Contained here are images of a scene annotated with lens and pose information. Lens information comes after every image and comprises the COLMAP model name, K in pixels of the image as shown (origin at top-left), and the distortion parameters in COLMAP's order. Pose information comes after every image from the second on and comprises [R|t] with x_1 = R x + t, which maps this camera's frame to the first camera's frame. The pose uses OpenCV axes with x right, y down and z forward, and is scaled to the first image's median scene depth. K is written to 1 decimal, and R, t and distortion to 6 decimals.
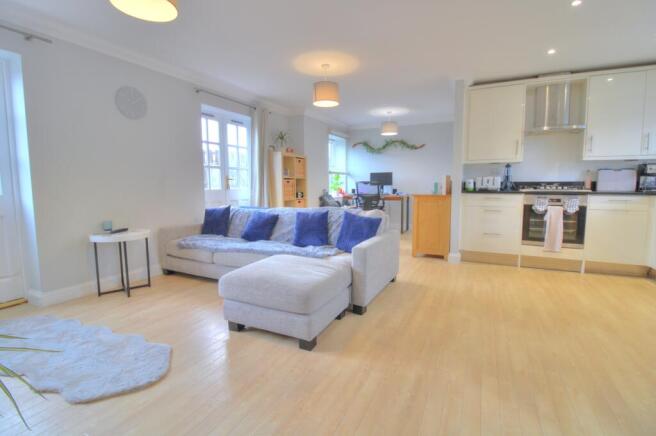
lens RADIAL K [[311.8, 0, 328.4], [0, 311.8, 217.0], [0, 0, 1]] dist [-0.005080, -0.000873]
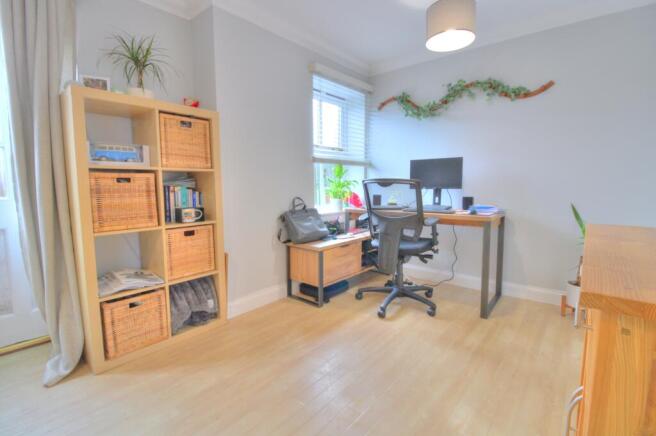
lens RADIAL K [[311.8, 0, 330.0], [0, 311.8, 215.5], [0, 0, 1]] dist [-0.005080, -0.000873]
pose [[0.971578, 0.022787, -0.235622, 0.145351], [-0.024133, 0.999705, -0.002829, -0.065969], [0.235488, 0.008435, 0.971841, 0.604828]]
